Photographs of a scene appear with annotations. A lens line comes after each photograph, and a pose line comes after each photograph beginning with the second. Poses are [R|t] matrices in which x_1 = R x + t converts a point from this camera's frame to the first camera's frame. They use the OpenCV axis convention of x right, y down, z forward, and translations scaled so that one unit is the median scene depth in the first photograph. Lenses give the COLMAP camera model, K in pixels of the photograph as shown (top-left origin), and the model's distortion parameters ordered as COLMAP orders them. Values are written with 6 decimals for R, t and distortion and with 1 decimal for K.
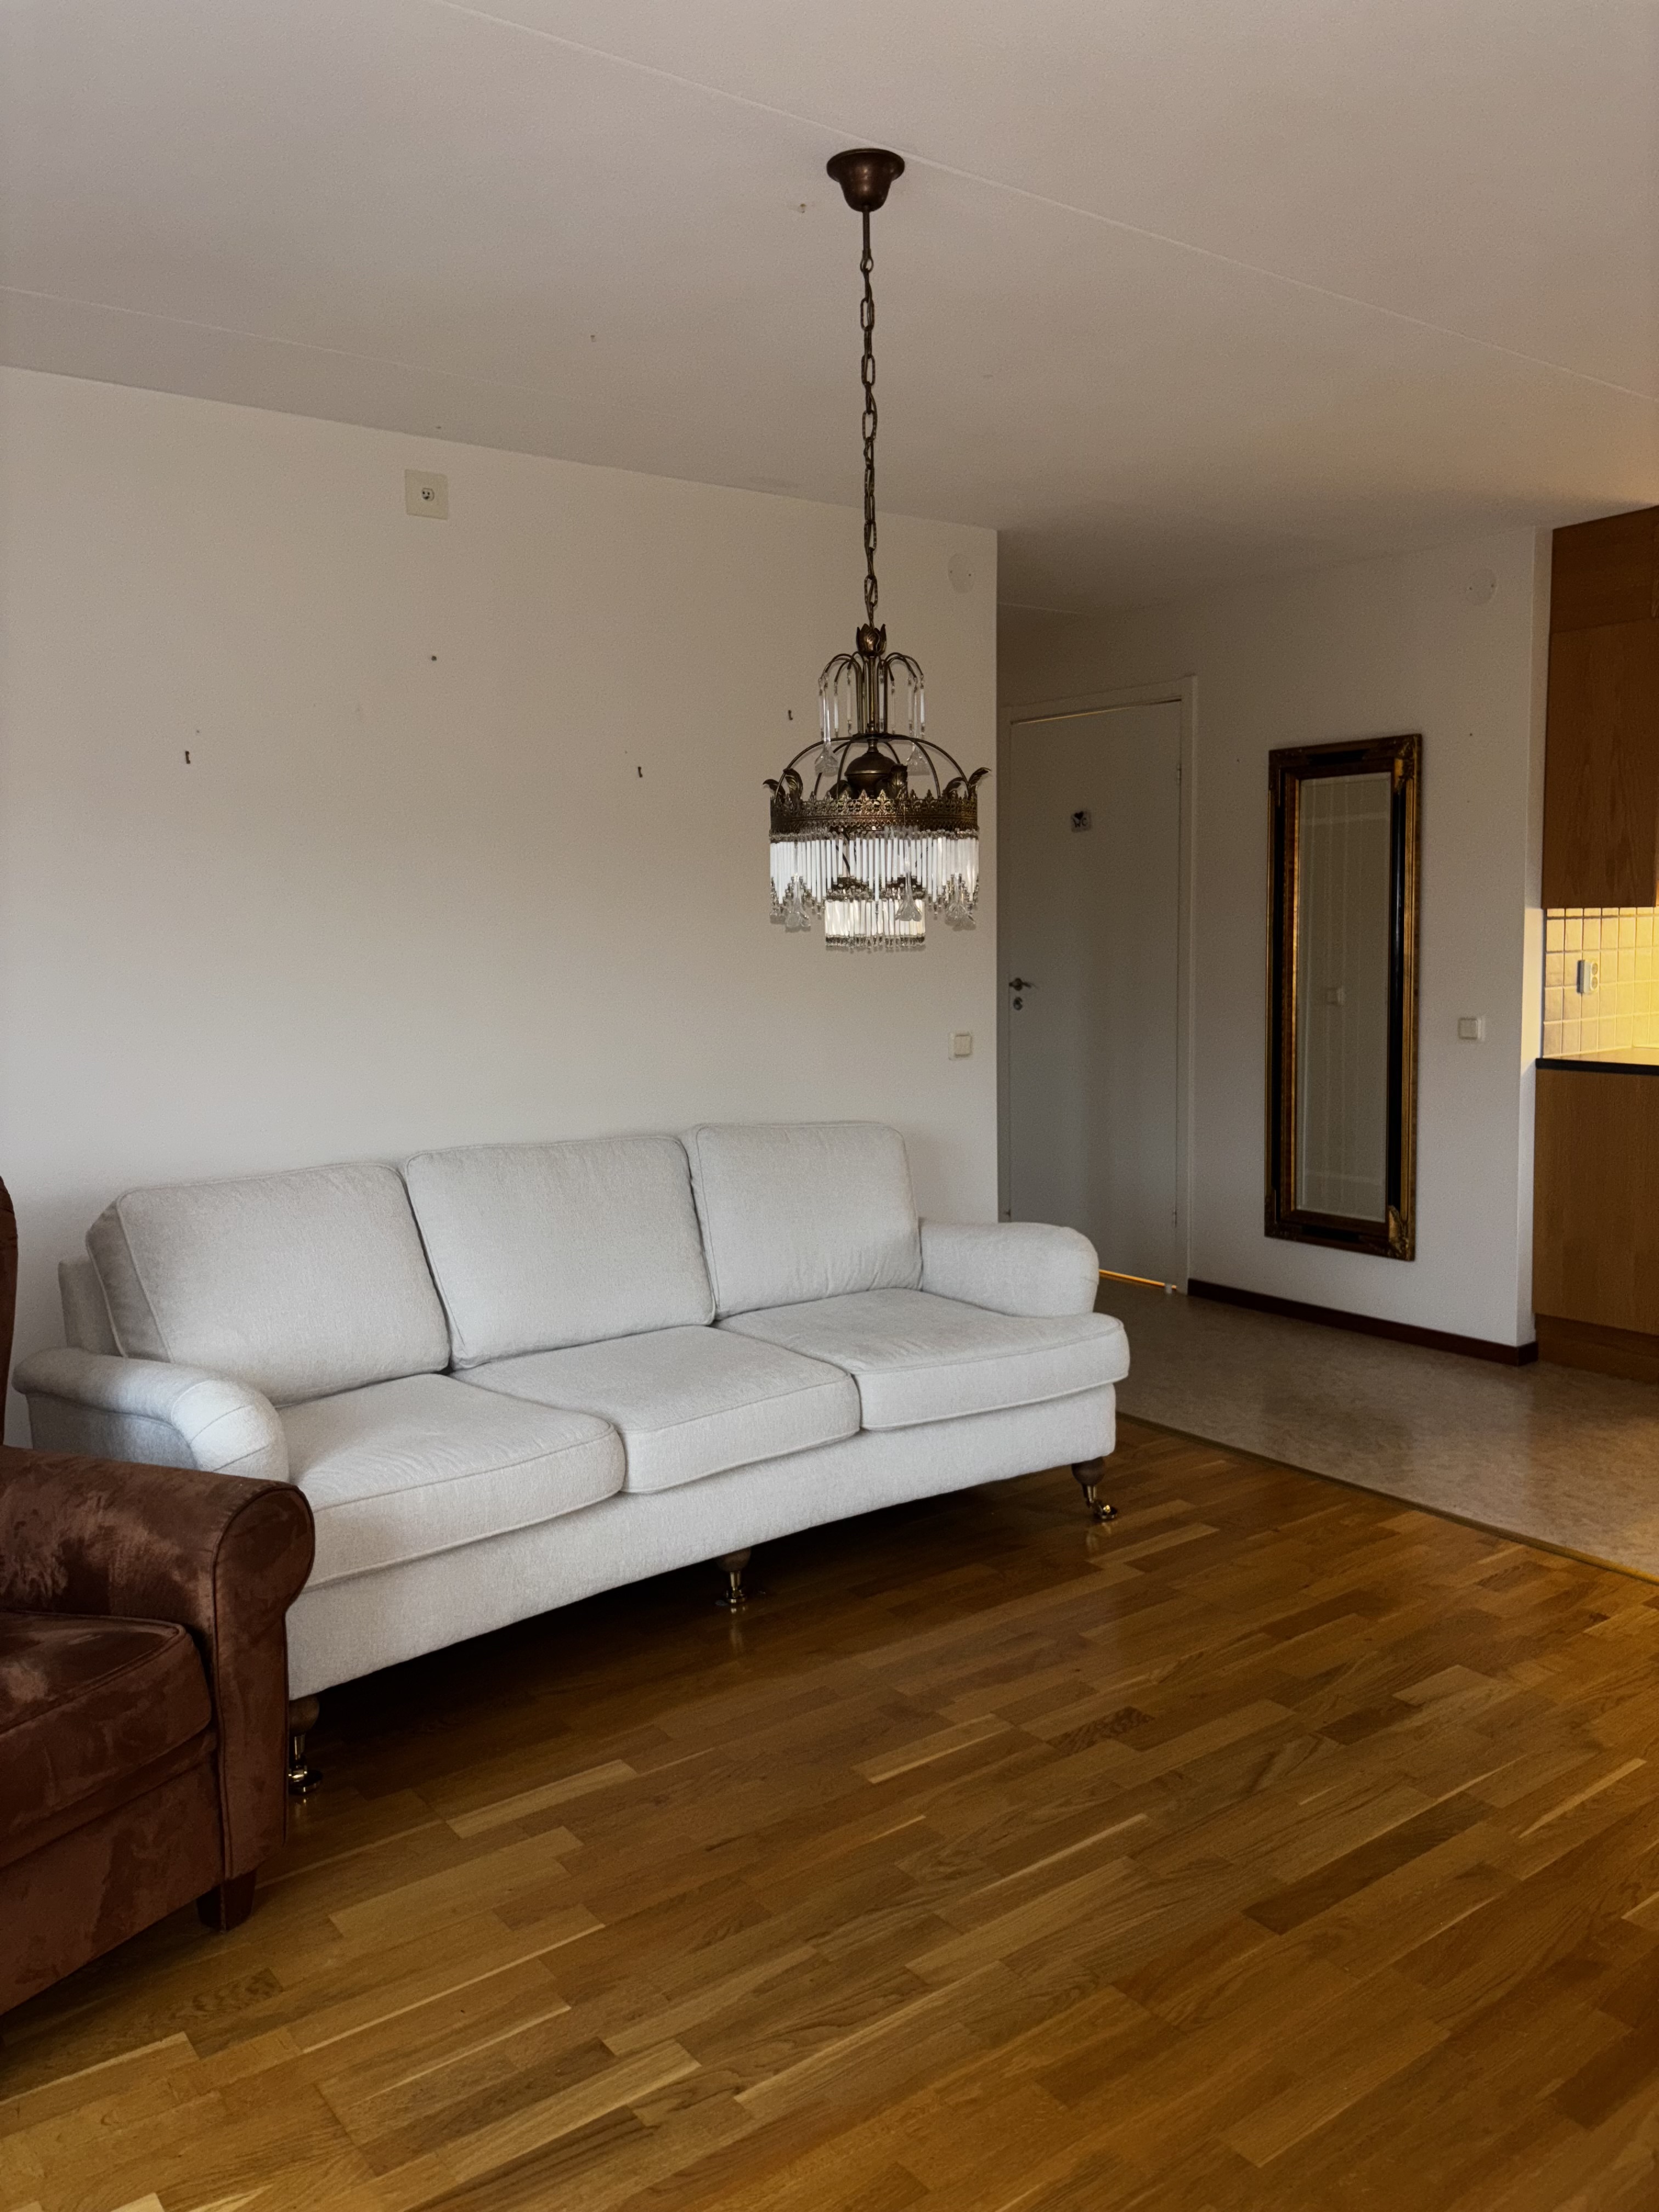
lens RADIAL K [[1675.2, 0, 819.9], [0, 1675.2, 1105.4], [0, 0, 1]] dist [0.048122, -0.062714]
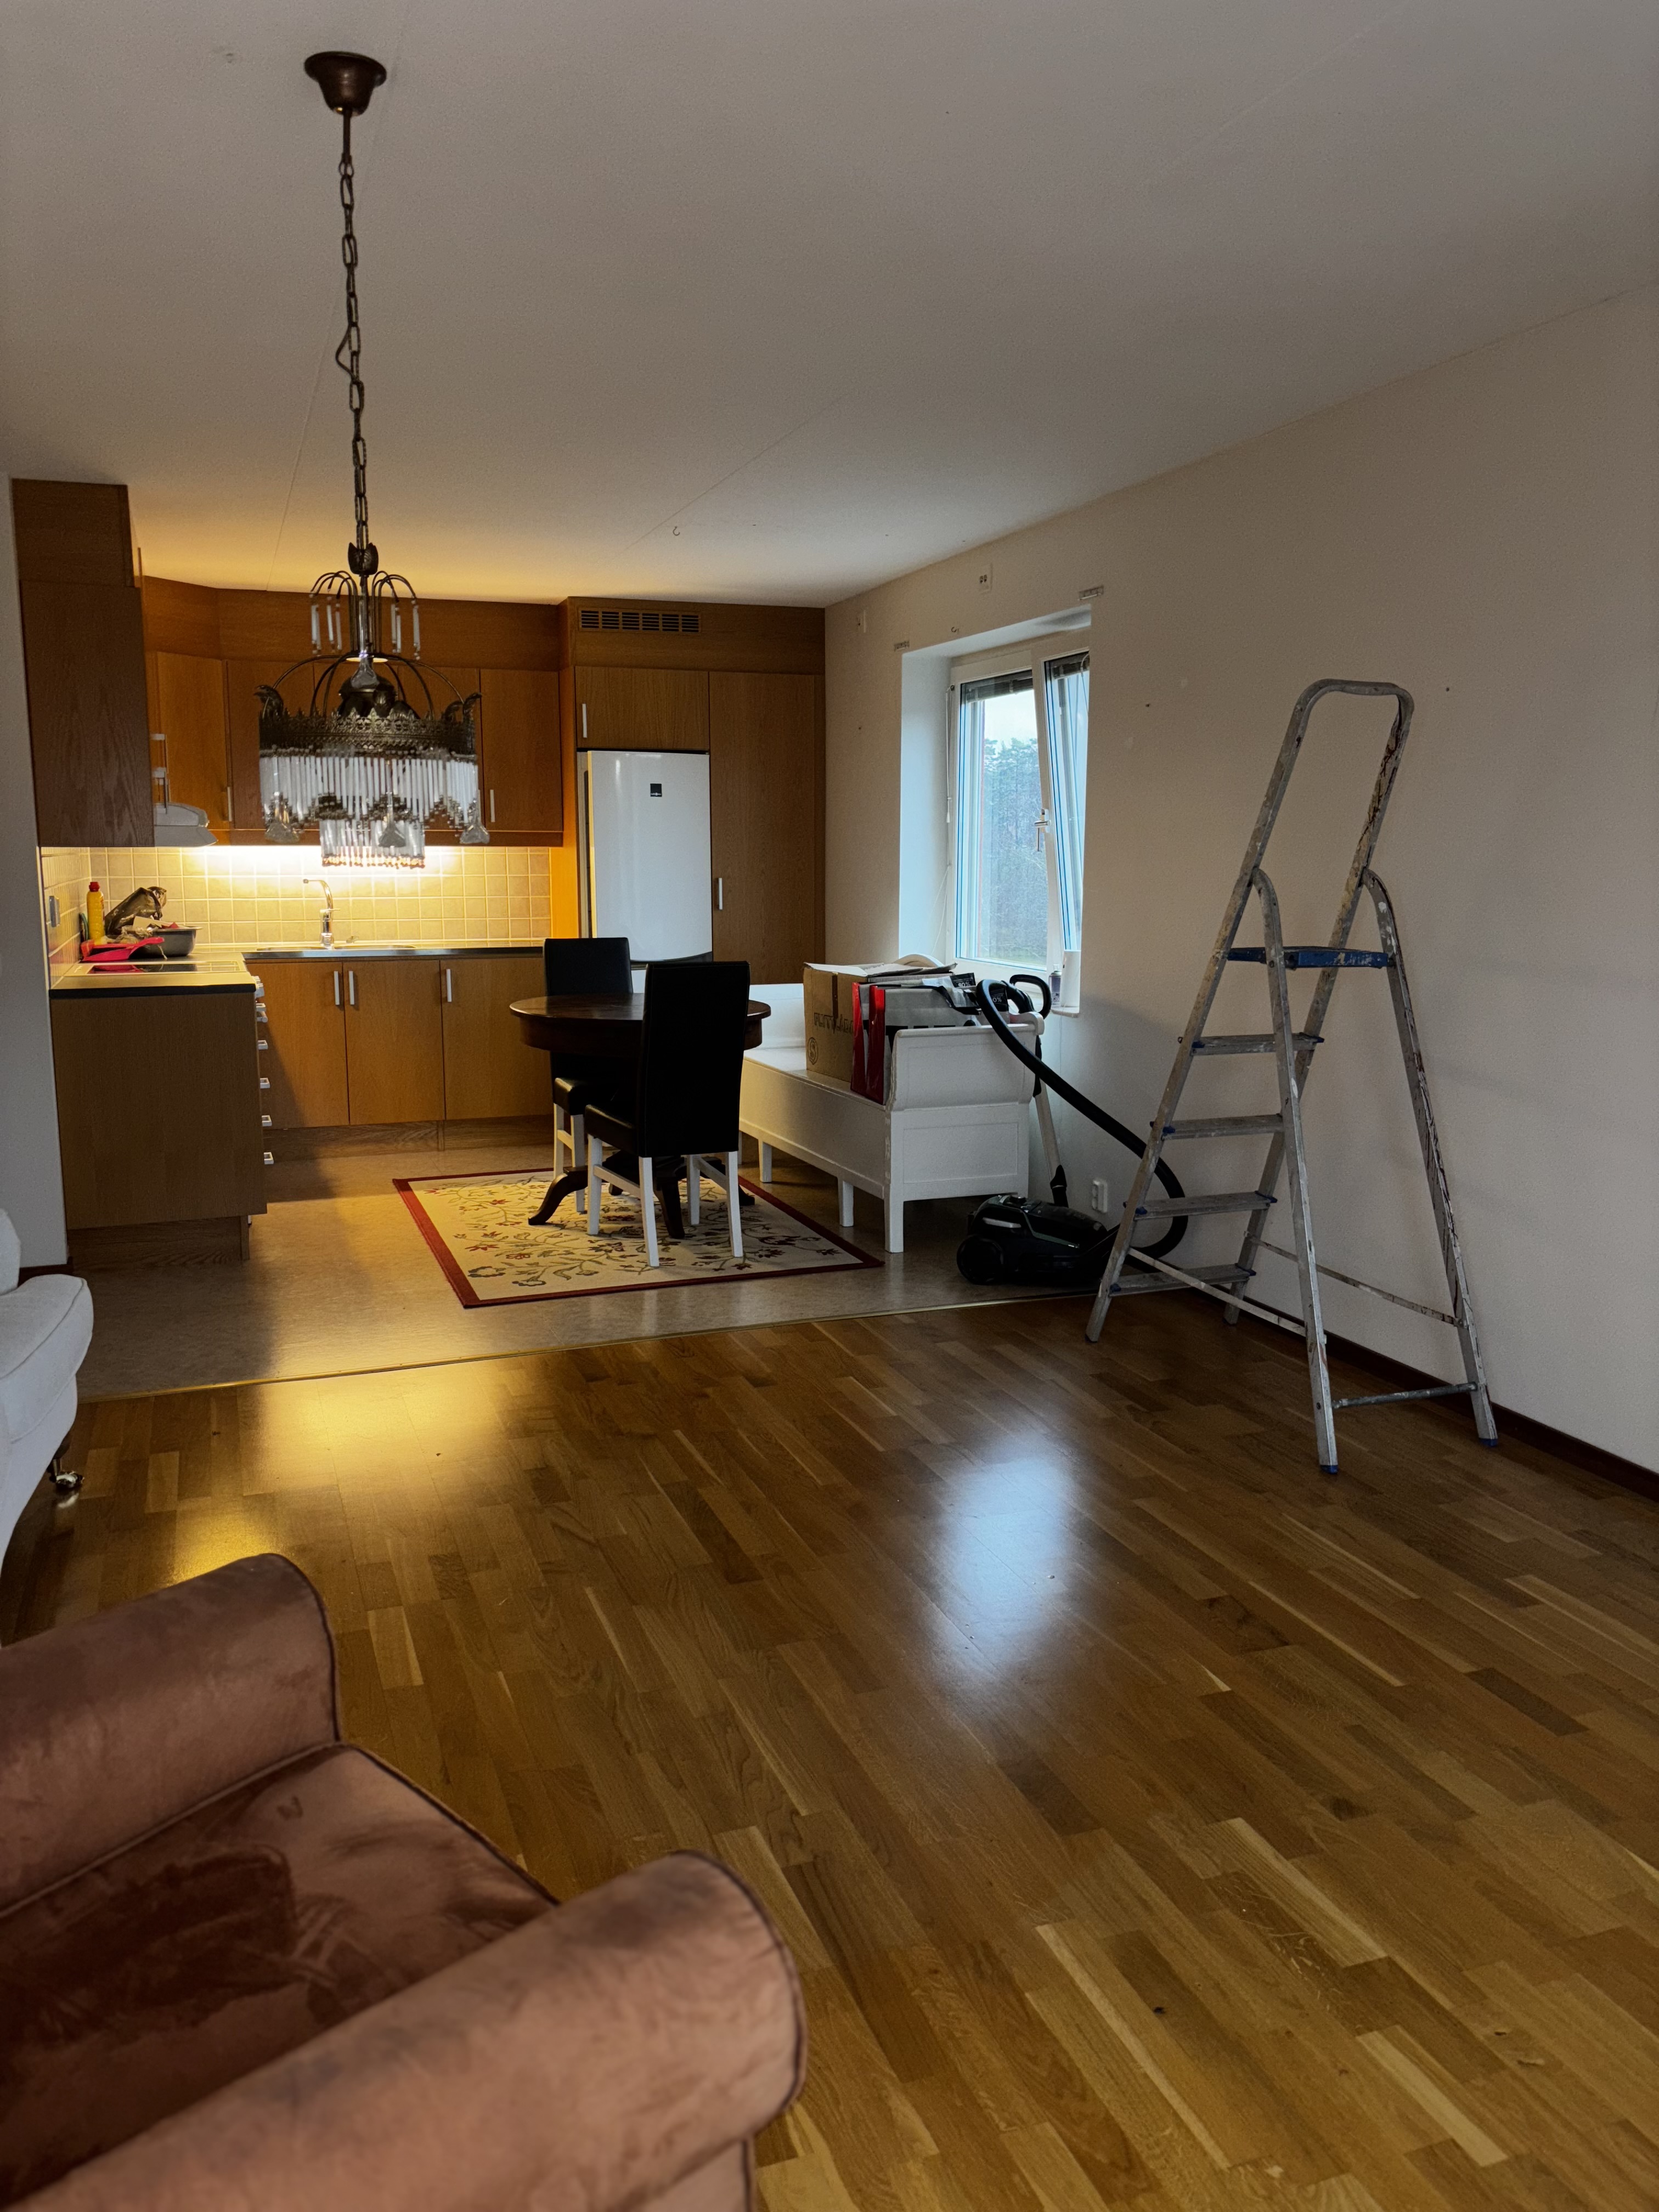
lens RADIAL K [[1675.2, 0, 833.6], [0, 1675.2, 1108.3], [0, 0, 1]] dist [0.048122, -0.062714]
pose [[0.274909, -0.132363, 0.952316, -0.952425], [0.104164, 0.988749, 0.107357, -0.033877], [-0.955811, 0.069684, 0.285604, 0.507154]]
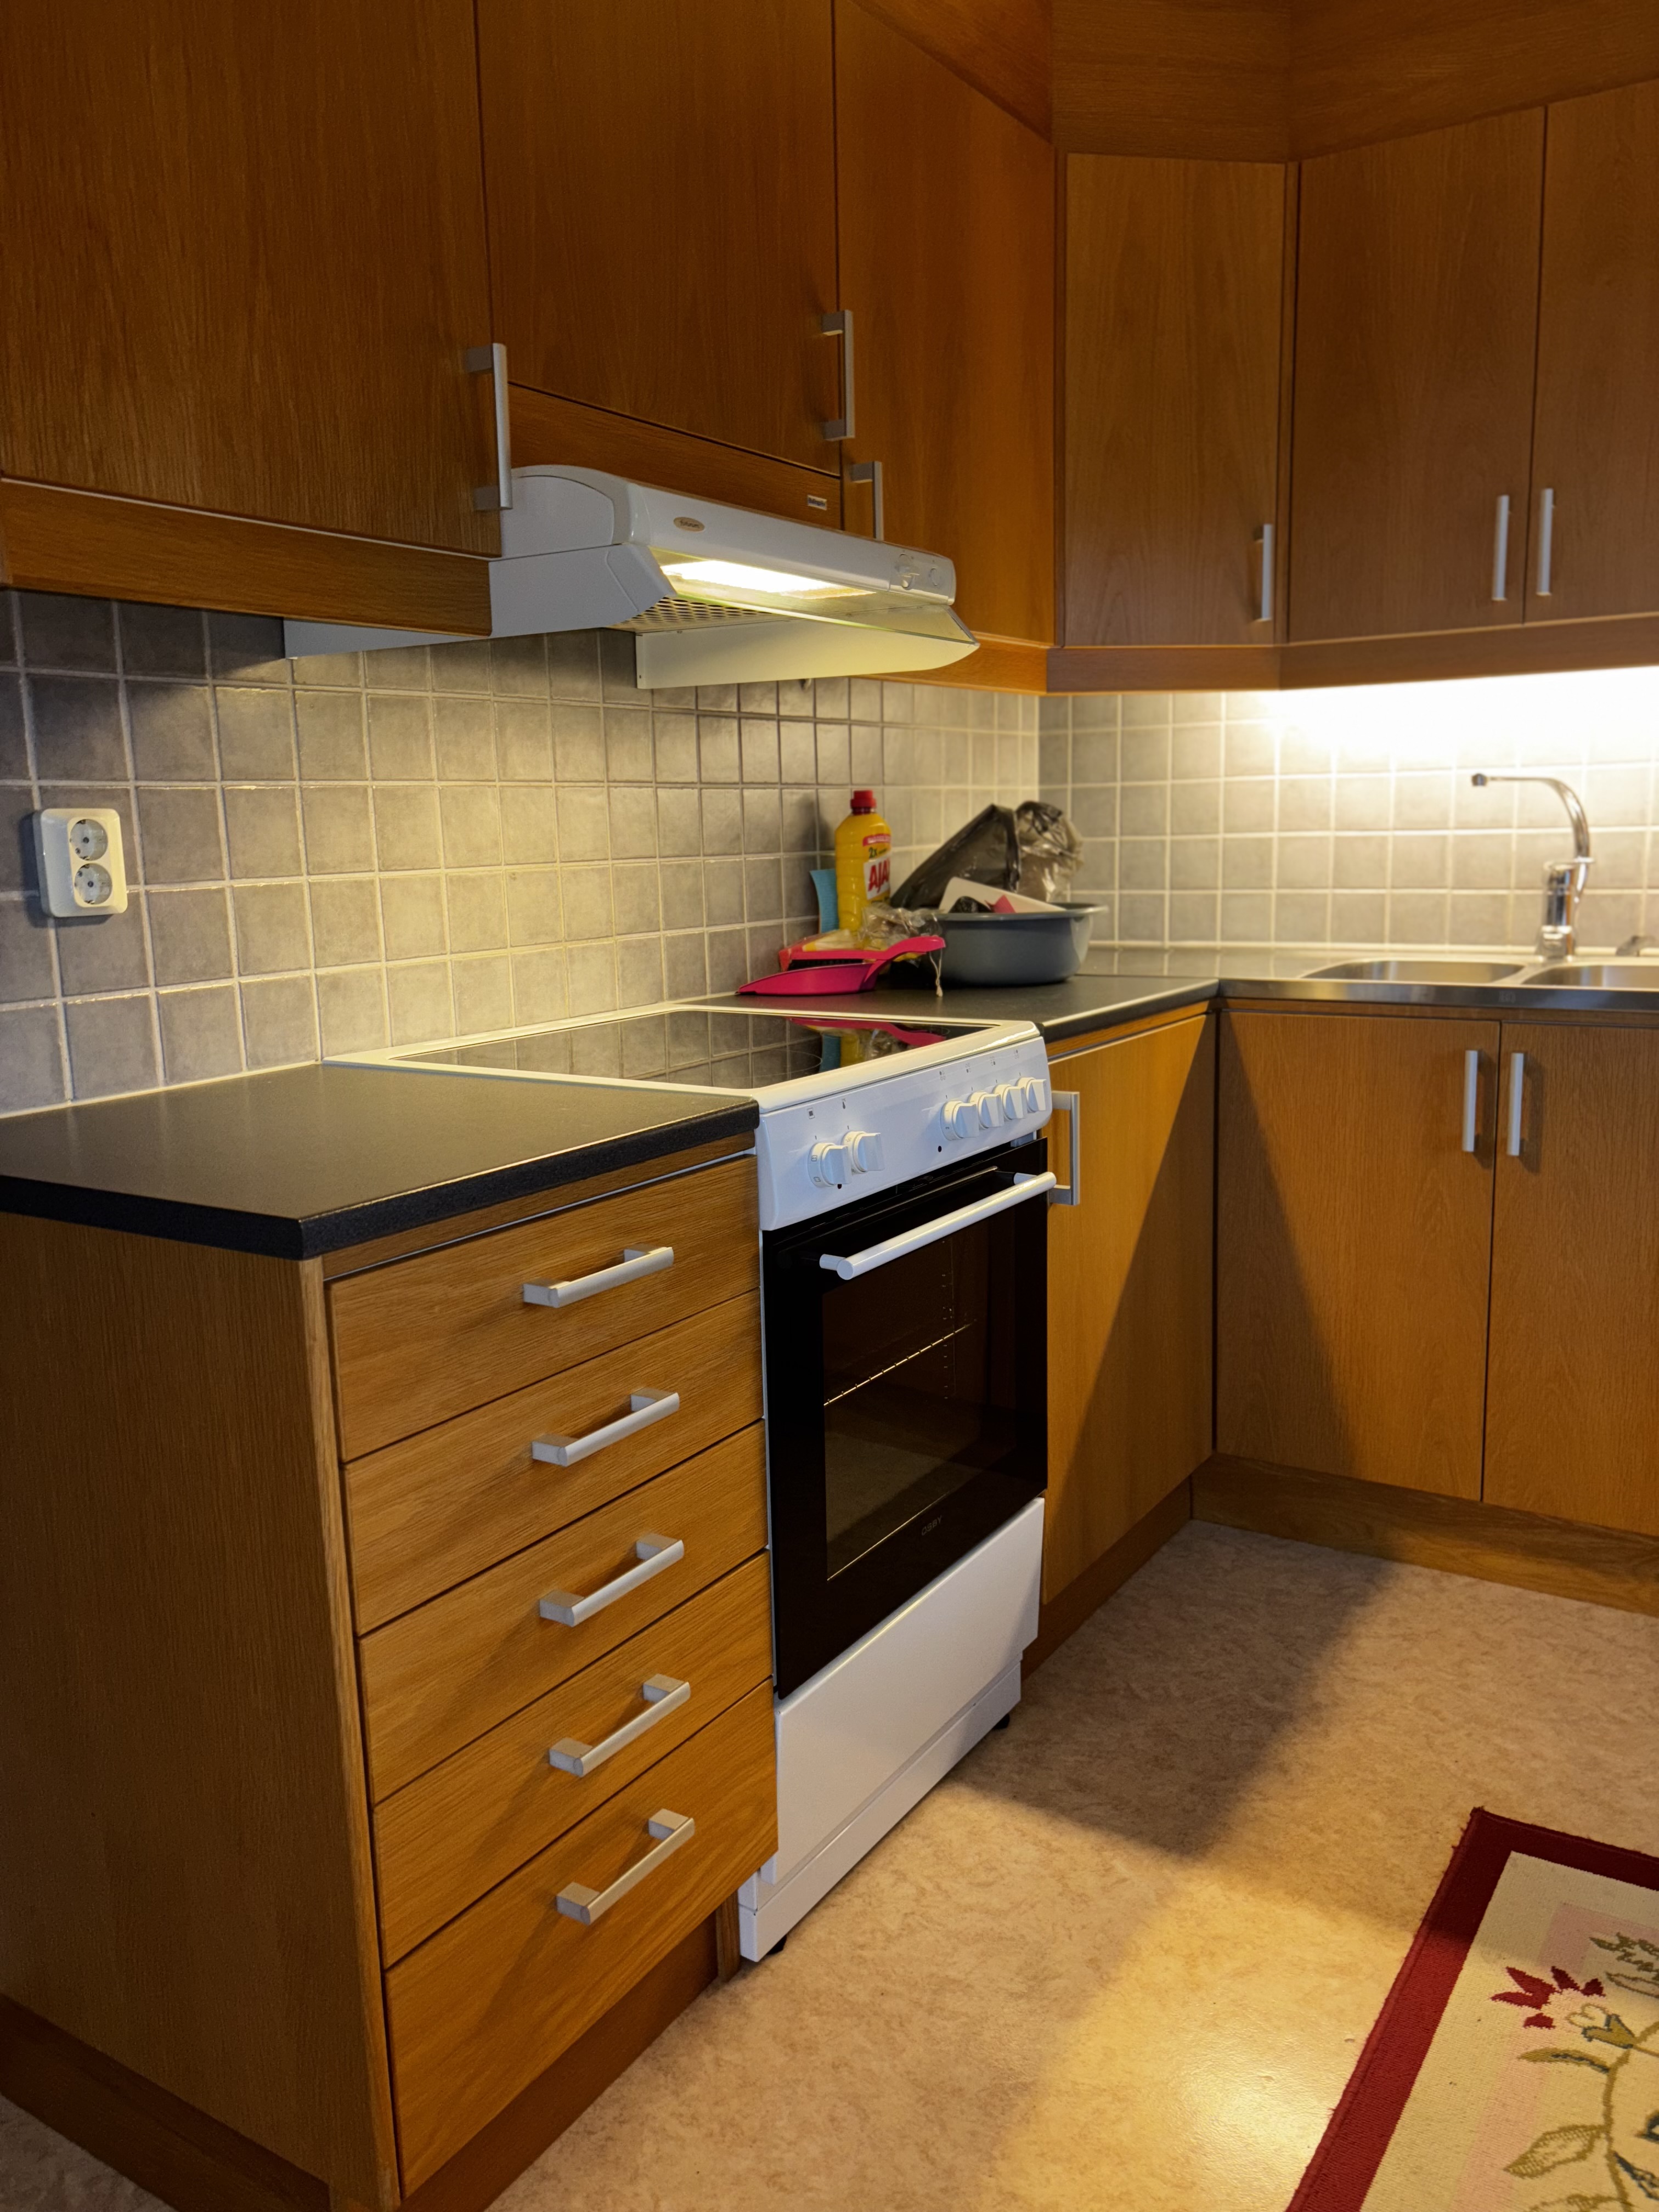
lens RADIAL K [[1675.2, 0, 834.4], [0, 1675.2, 1111.4], [0, 0, 1]] dist [0.048122, -0.062714]
pose [[0.935772, -0.069812, 0.345625, 1.038813], [0.051842, 0.996792, 0.060979, -0.090546], [-0.348773, -0.039145, 0.936389, 1.419273]]
